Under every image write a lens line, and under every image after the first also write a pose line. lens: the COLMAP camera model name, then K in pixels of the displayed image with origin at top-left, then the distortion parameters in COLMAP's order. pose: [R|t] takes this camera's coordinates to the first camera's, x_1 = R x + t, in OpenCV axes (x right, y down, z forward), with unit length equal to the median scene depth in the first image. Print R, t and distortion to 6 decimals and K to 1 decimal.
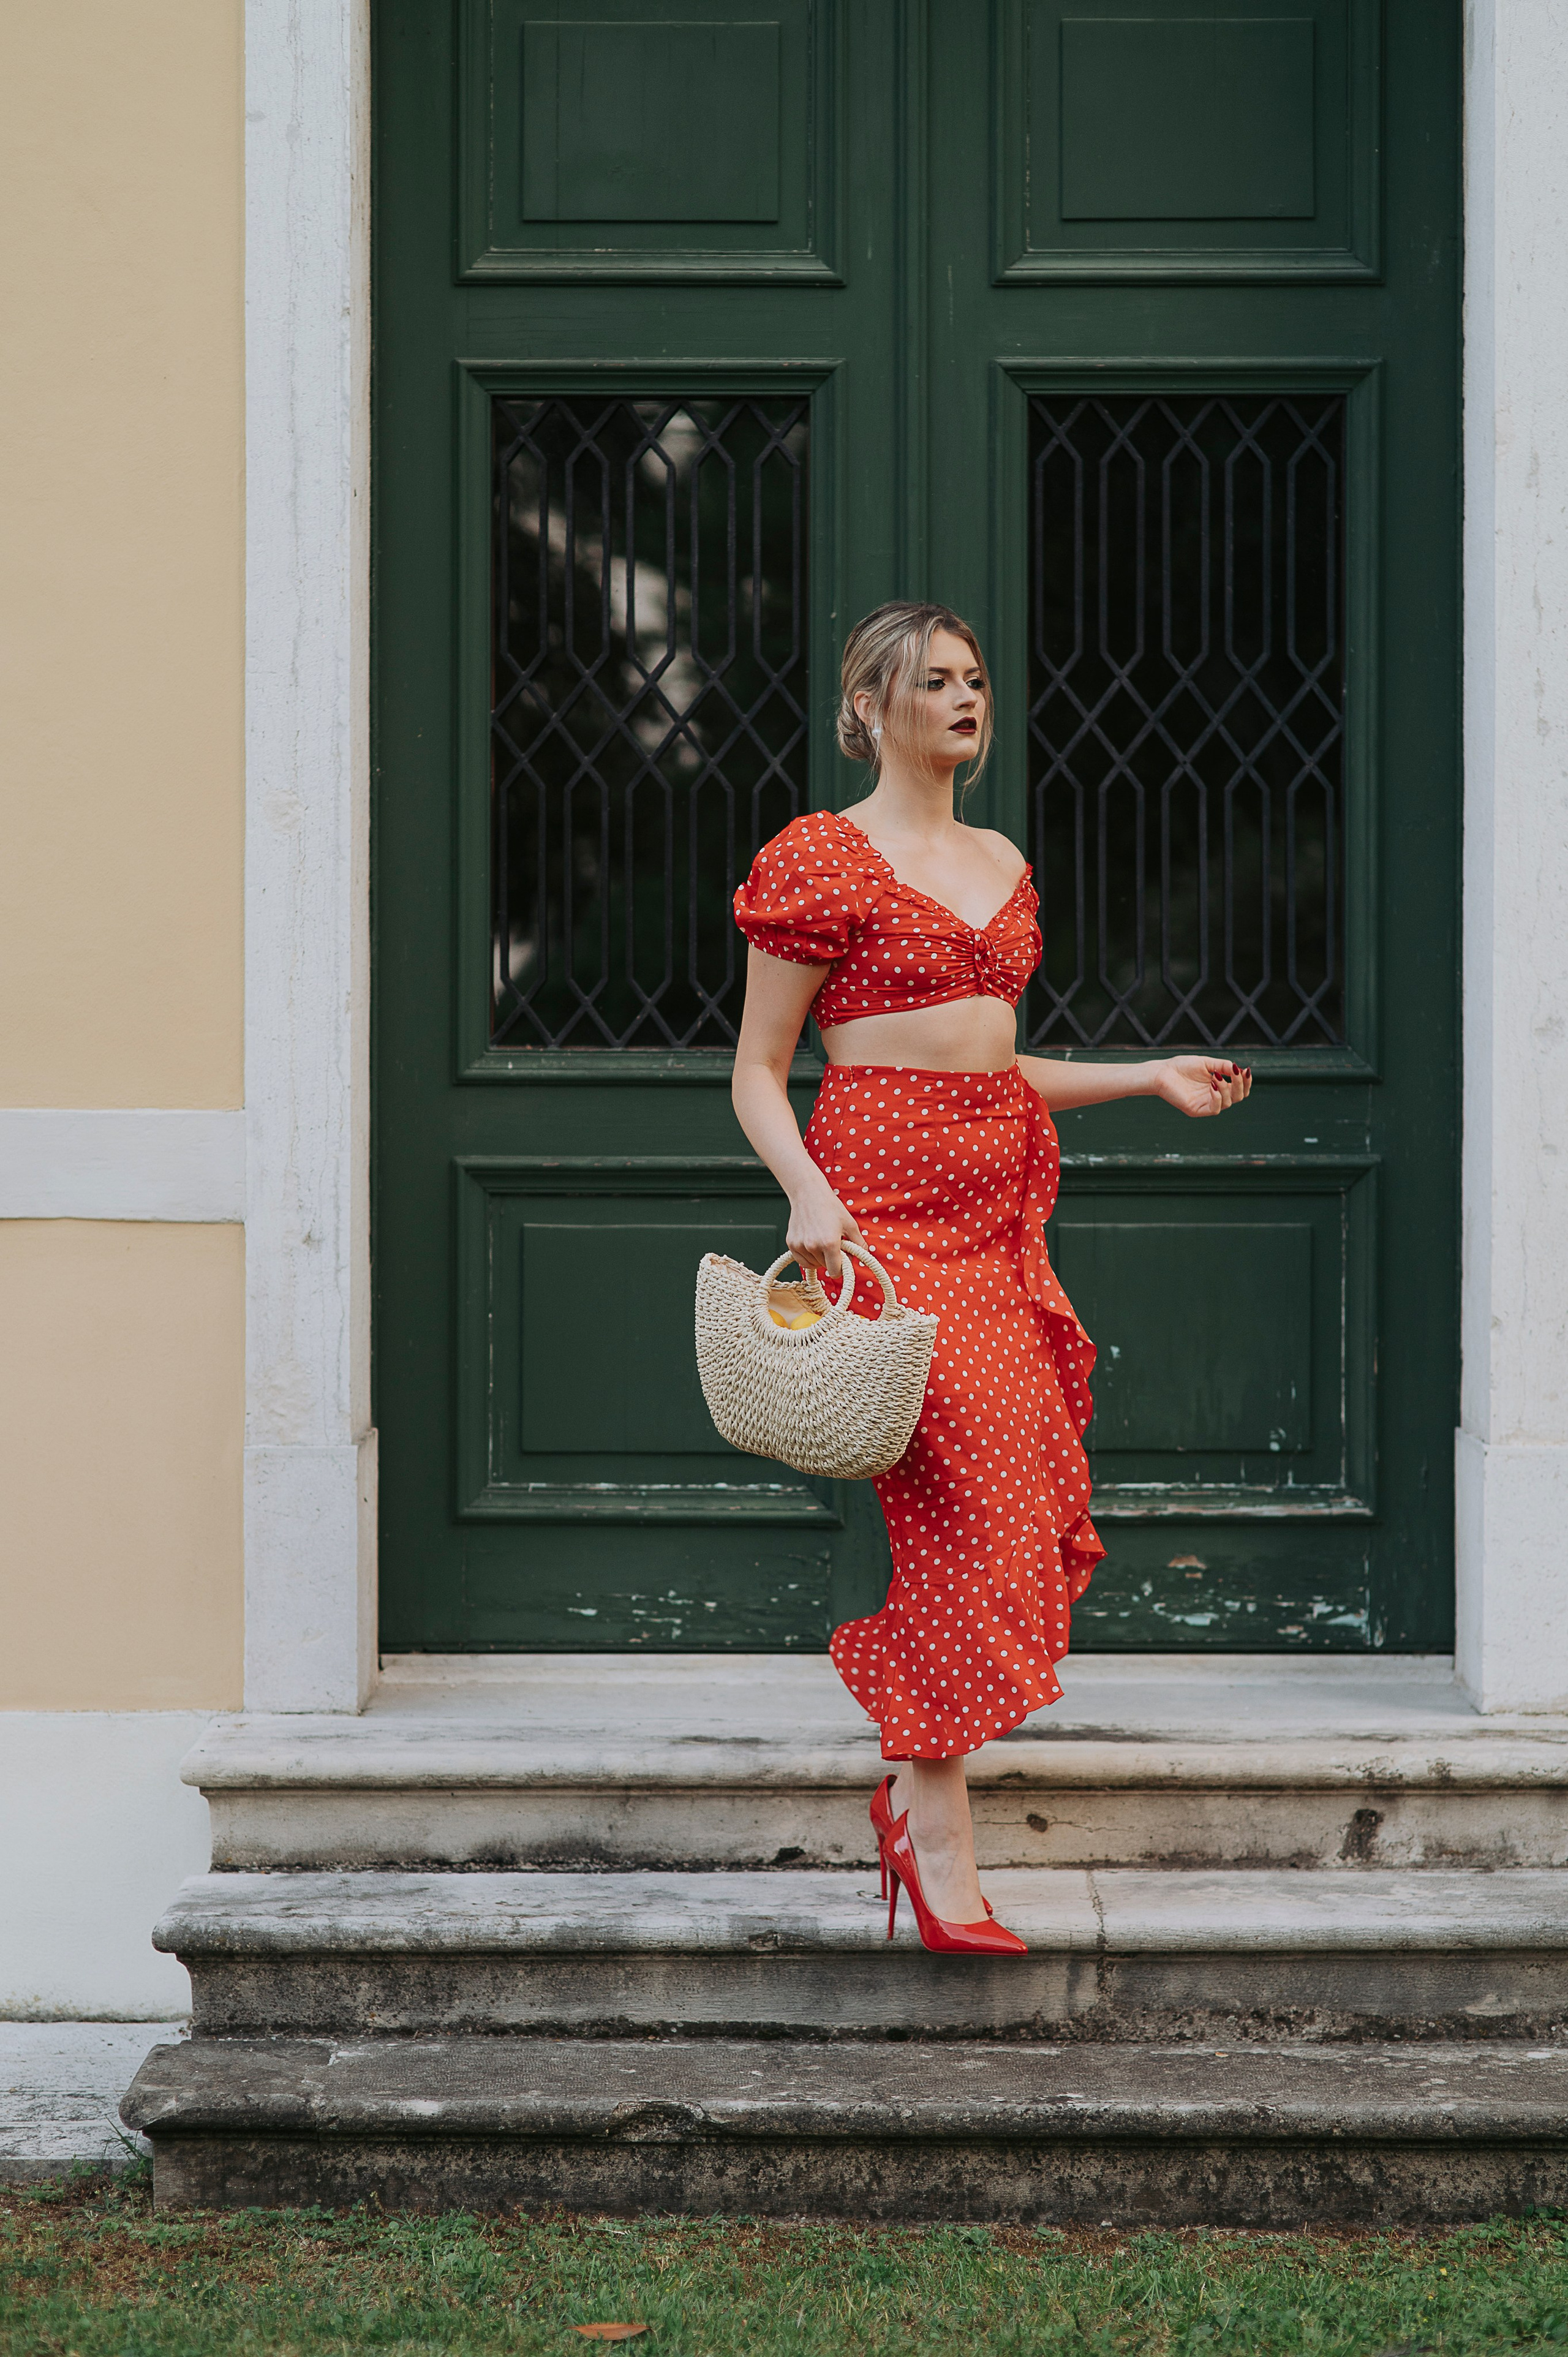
lens RADIAL K [[5346.8, 0, 836.4], [0, 5346.8, 1178.0], [0, 0, 1]] dist [-0.007658, -0.348841]
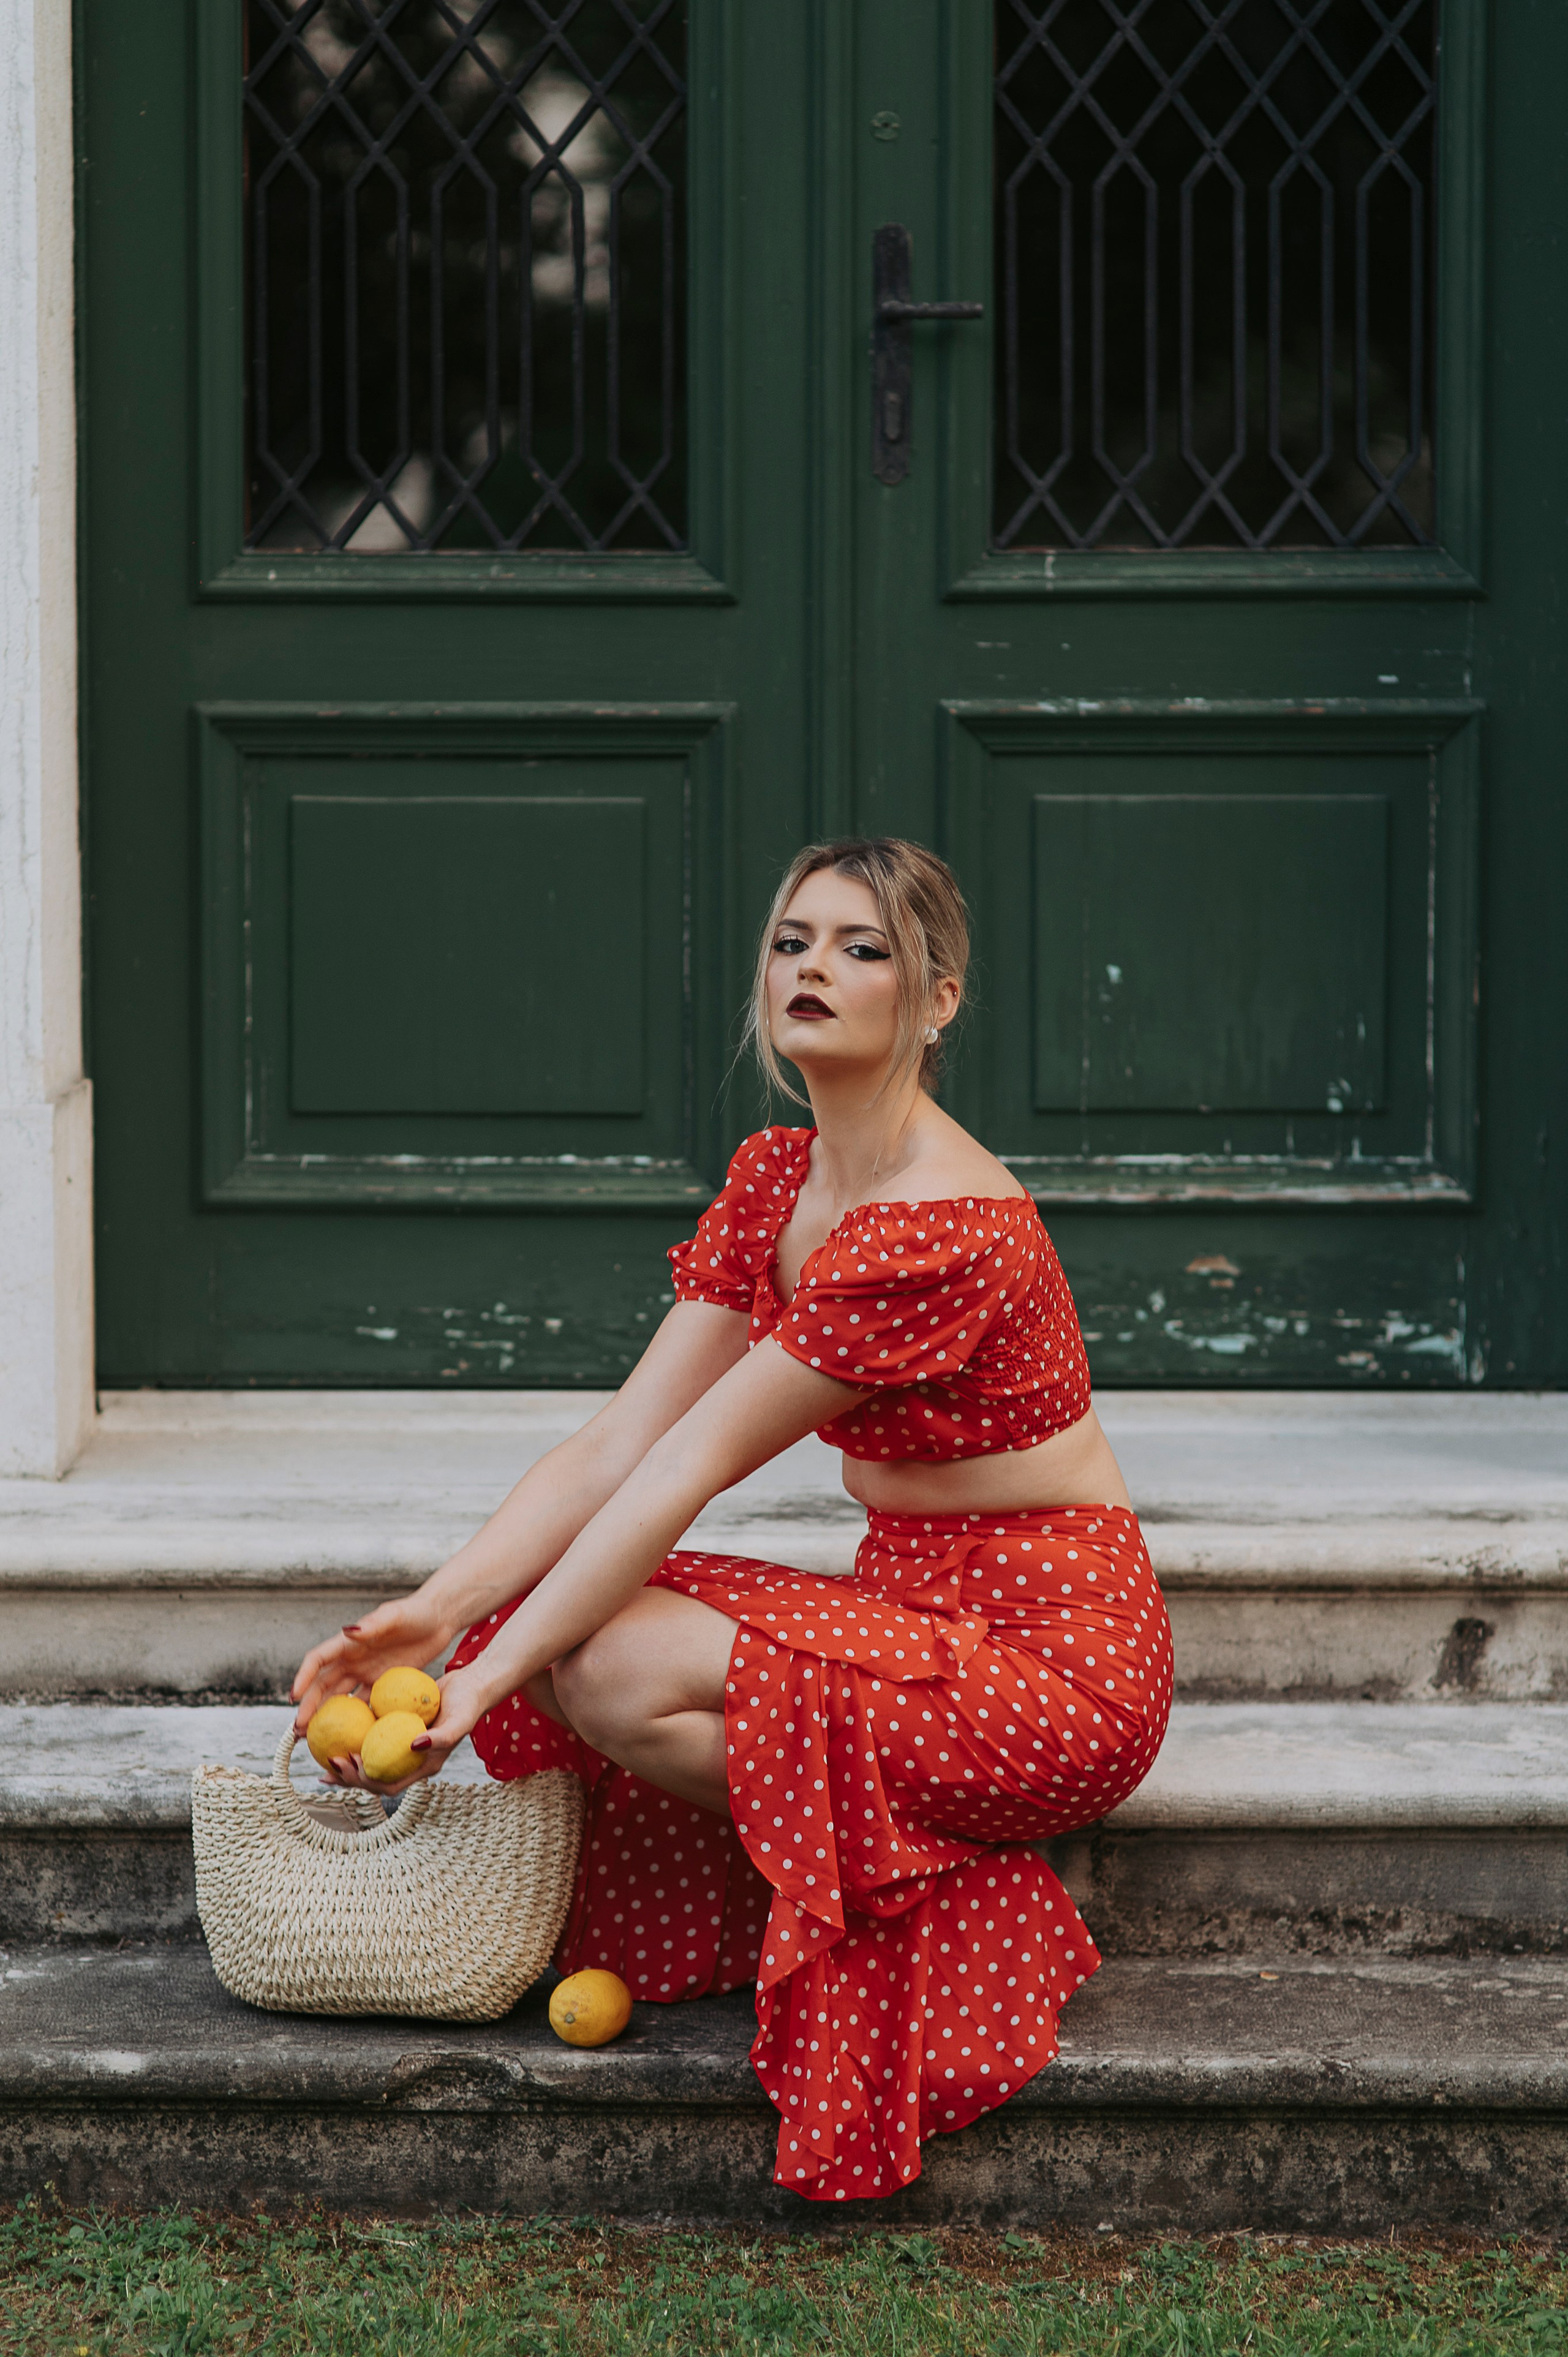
lens RADIAL K [[5856.8, 0, 714.1], [0, 5856.8, 1131.6], [0, 0, 1]] dist [-0.032614, -0.157053]
pose [[0.999946, -0.000126, -0.010423, 0.006570], [0.000723, 0.998355, 0.057339, 0.008595], [0.010398, -0.057343, 0.998300, 0.213895]]
